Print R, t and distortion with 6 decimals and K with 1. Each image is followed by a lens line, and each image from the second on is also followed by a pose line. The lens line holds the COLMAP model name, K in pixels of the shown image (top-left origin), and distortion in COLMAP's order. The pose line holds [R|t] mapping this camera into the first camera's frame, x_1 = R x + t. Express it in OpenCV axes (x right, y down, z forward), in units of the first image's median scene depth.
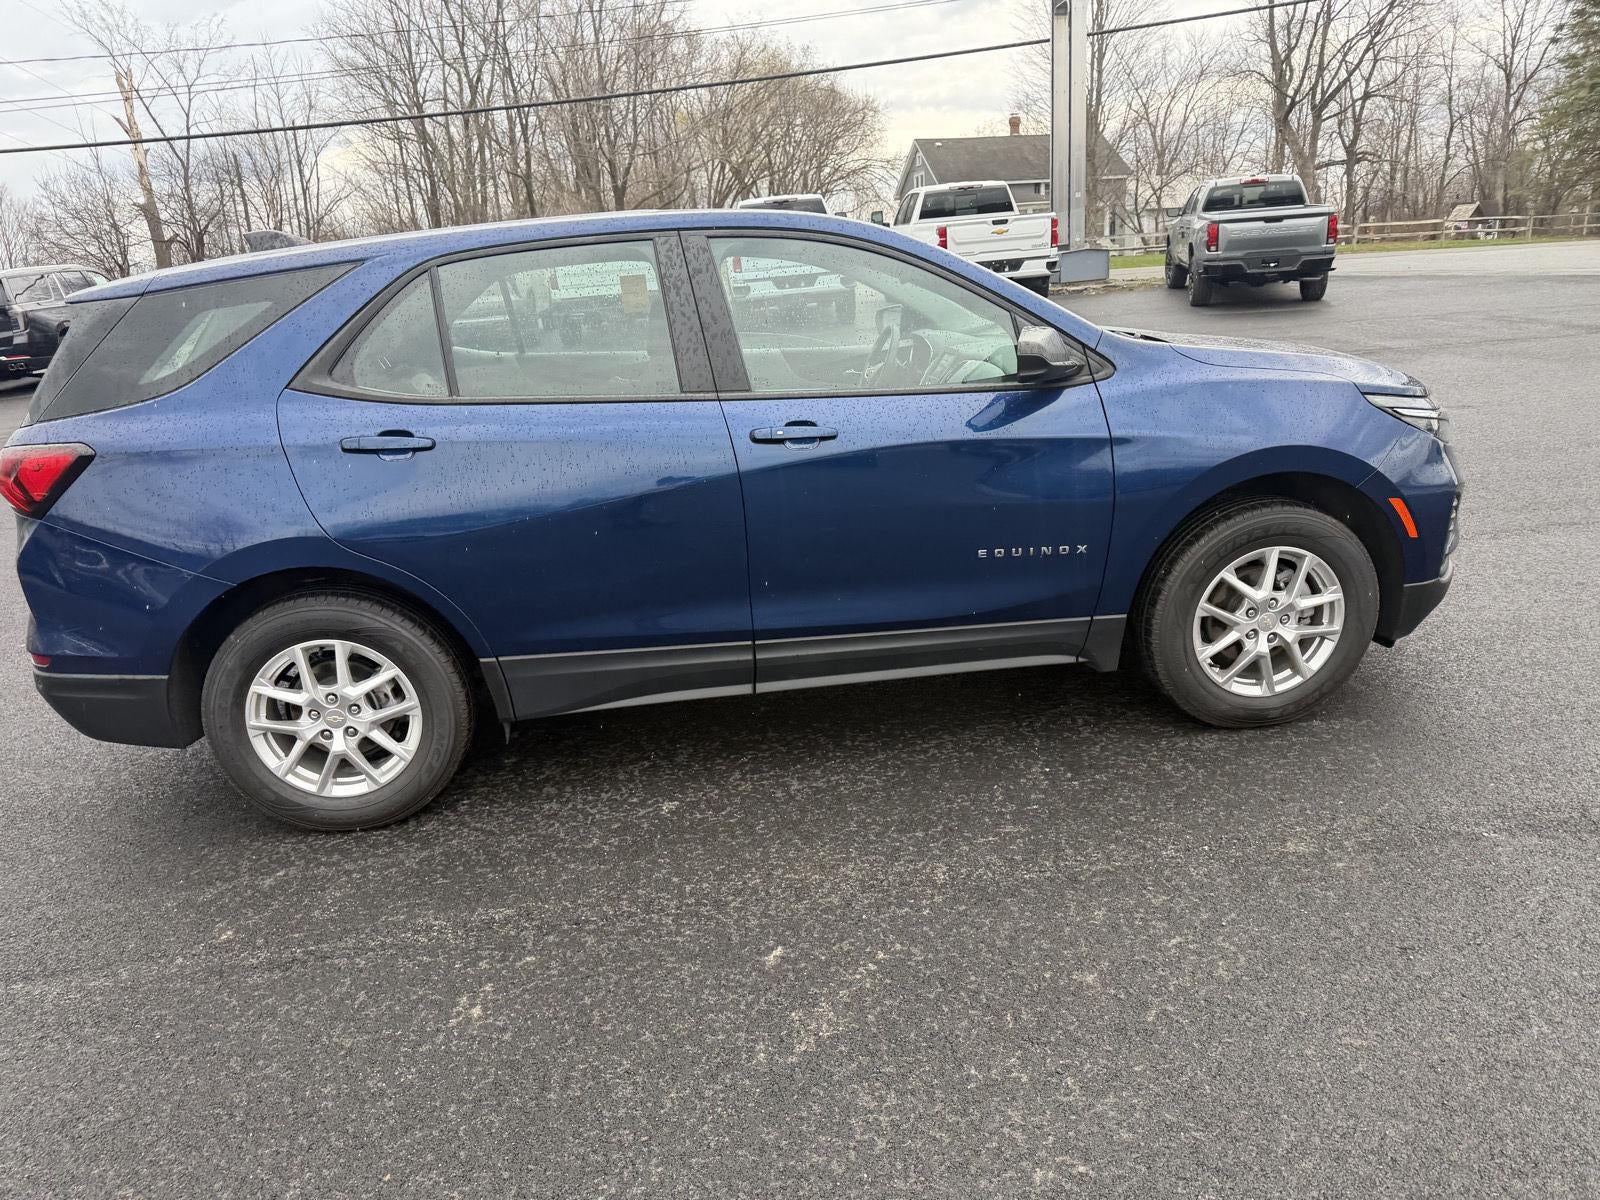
lens RADIAL K [[1141.8, 0, 800.0], [0, 1141.8, 600.0], [0, 0, 1]] dist [0.041309, -0.037251]
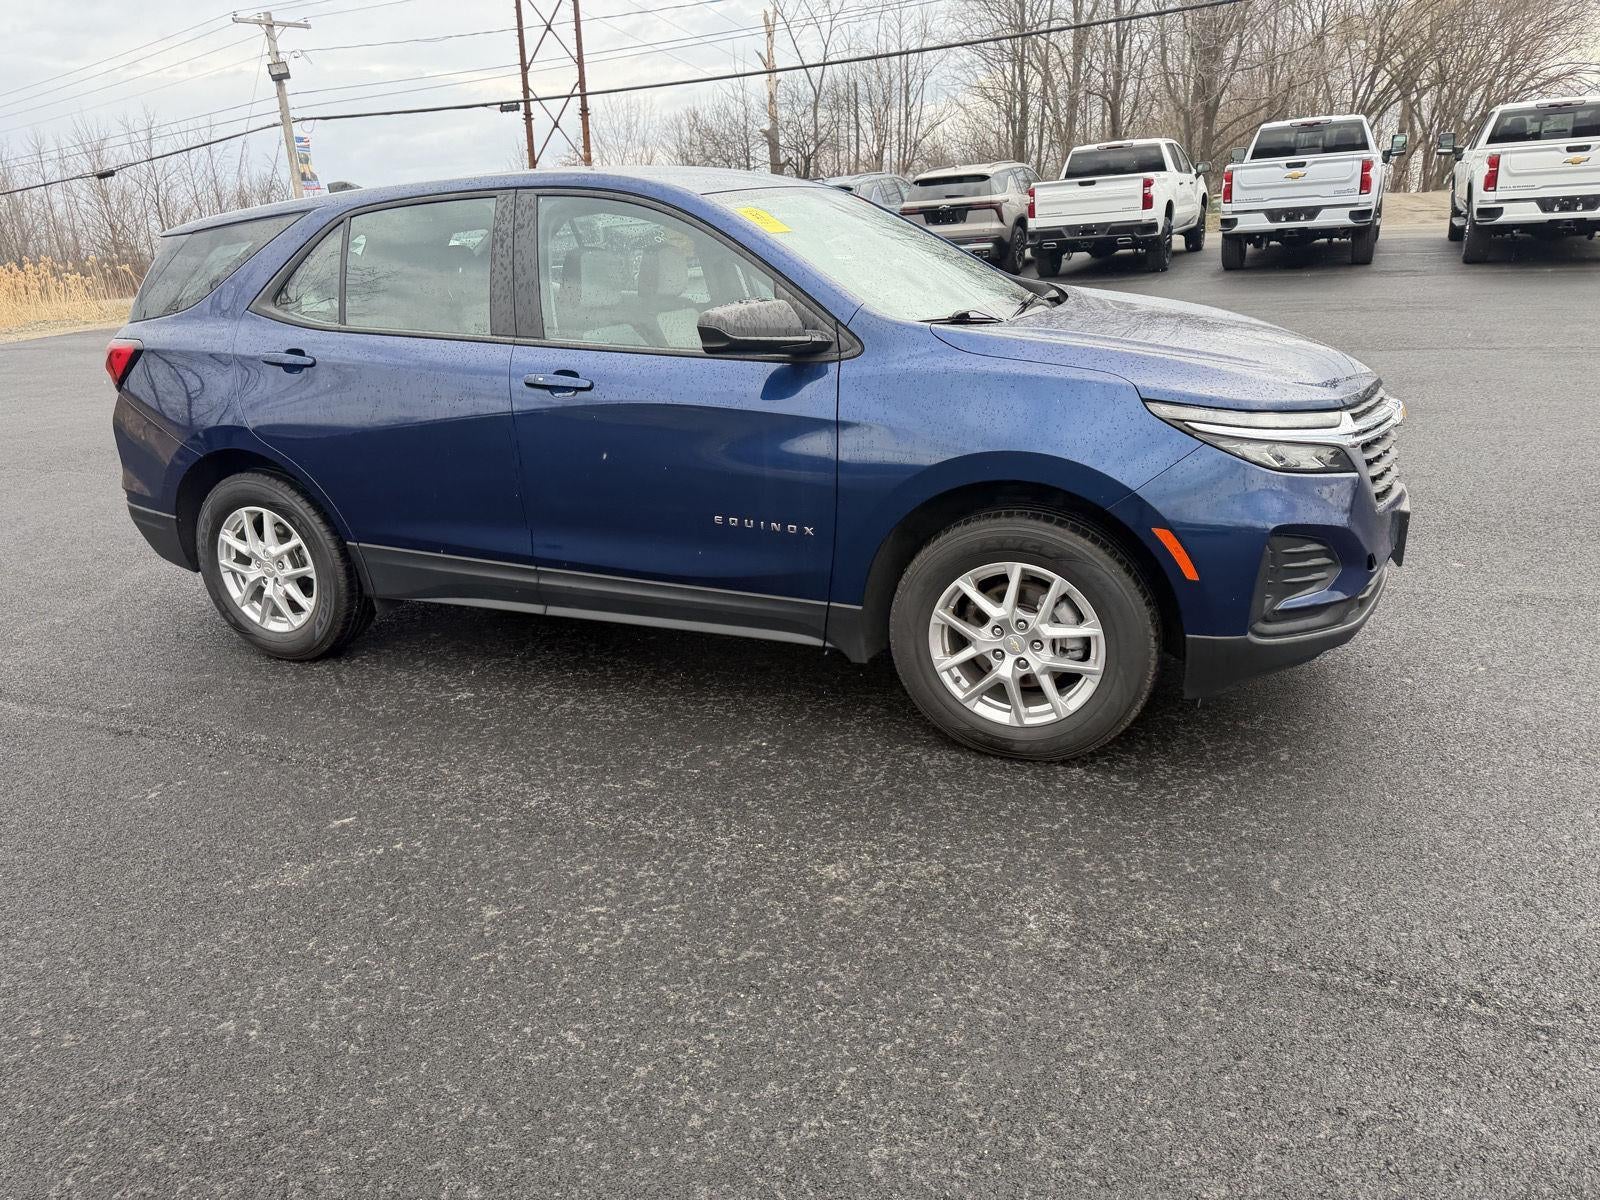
lens RADIAL K [[1138.2, 0, 794.8], [0, 1138.2, 595.4], [0, 0, 1]] dist [0.015505, -0.001526]
pose [[0.870942, 0.181815, -0.456512, 0.671164], [-0.154116, 0.983224, 0.097563, -0.081106], [0.466592, -0.014616, 0.884352, 0.134207]]
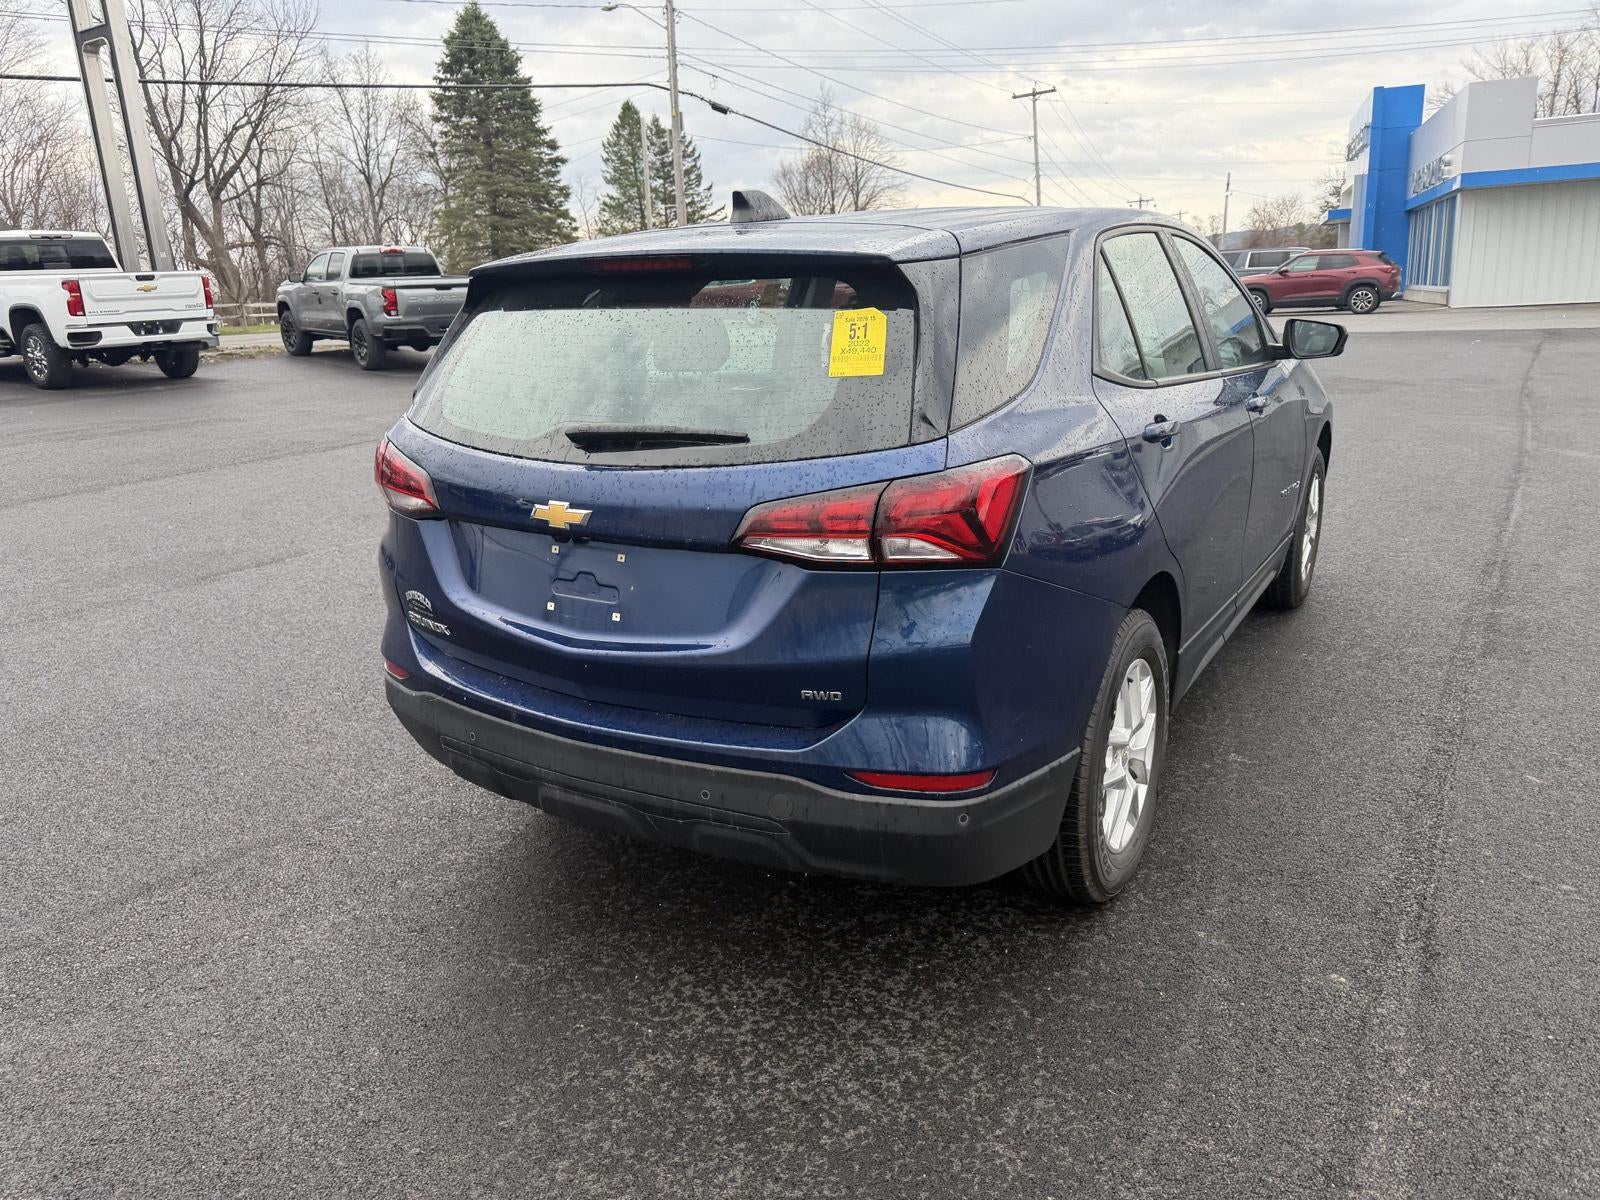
lens RADIAL K [[1158.5, 0, 791.7], [0, 1158.5, 586.3], [0, 0, 1]] dist [0.011290, -0.009868]
pose [[0.622106, -0.160857, 0.766231, -1.111072], [0.222459, 0.974647, 0.023994, -0.083318], [-0.750664, 0.155528, 0.642117, 0.548387]]
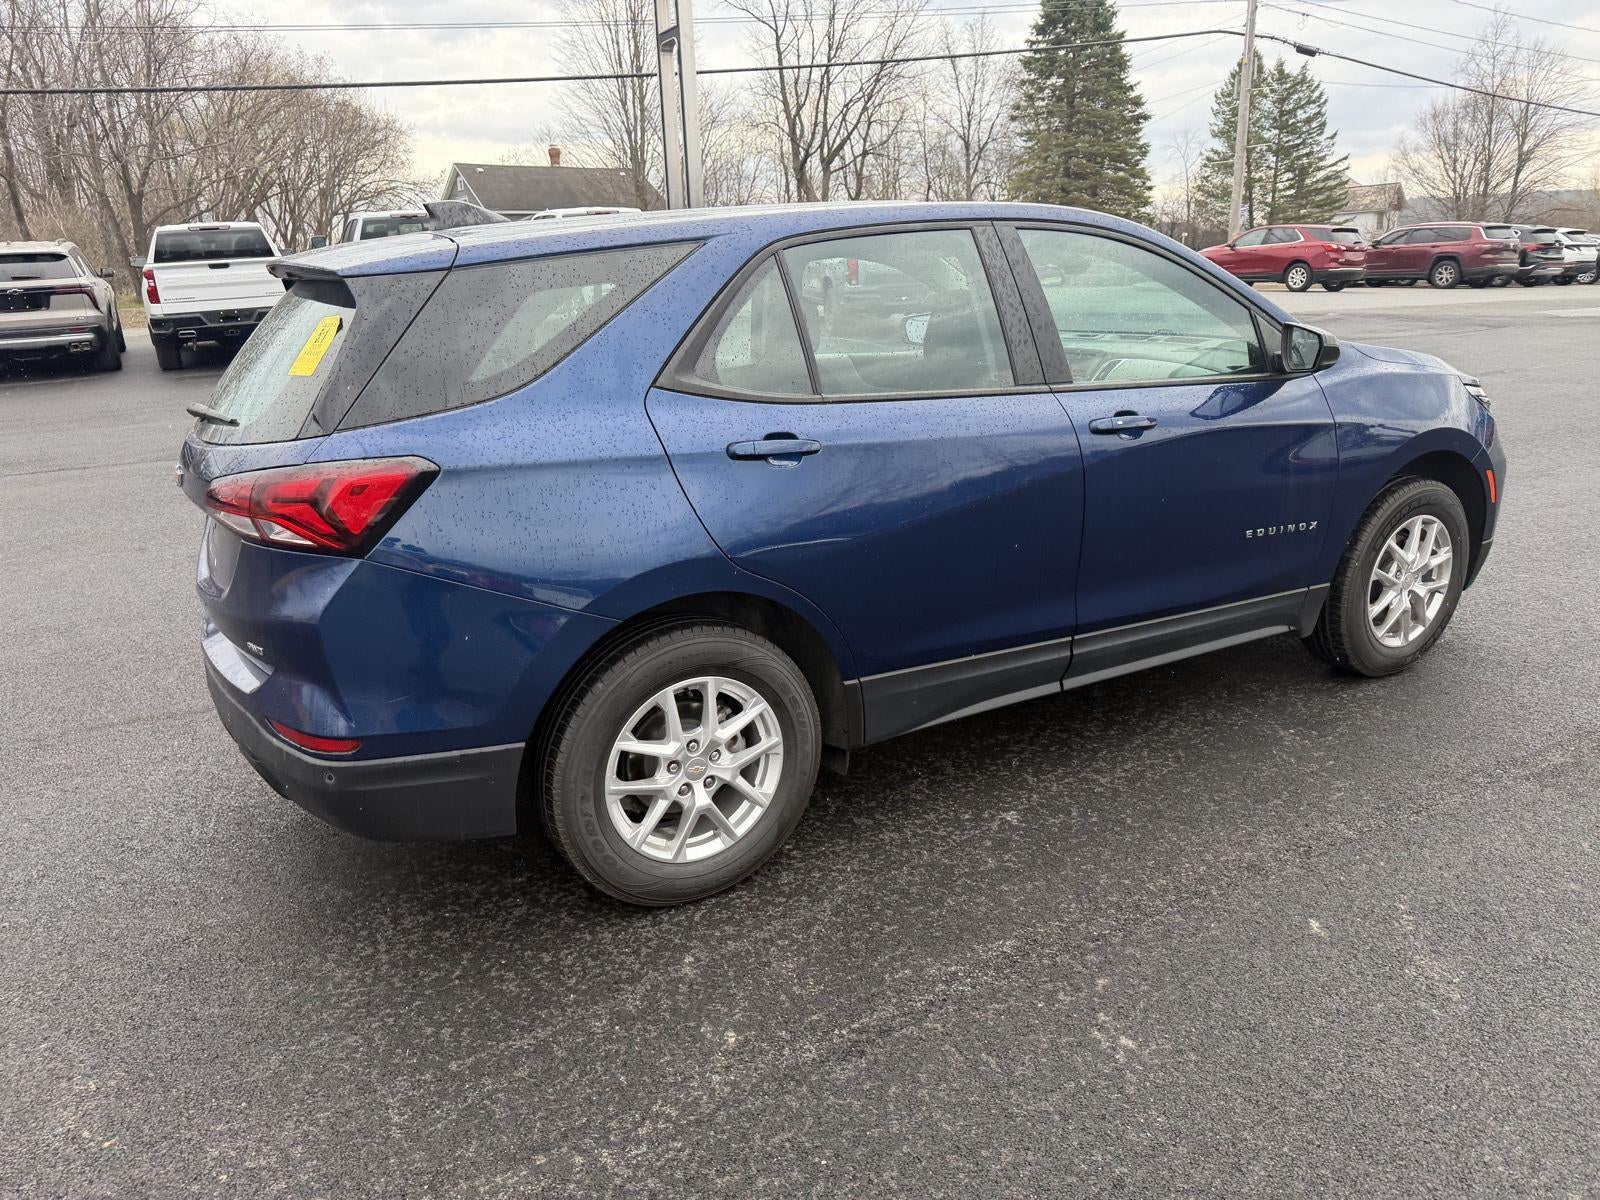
lens RADIAL K [[1144.7, 0, 789.2], [0, 1144.7, 594.6], [0, 0, 1]] dist [0.012784, 0.000322]
pose [[0.921588, -0.077997, 0.380252, -0.626462], [0.089072, 0.995958, -0.011588, -0.009902], [-0.377812, 0.044549, 0.924810, 0.171652]]
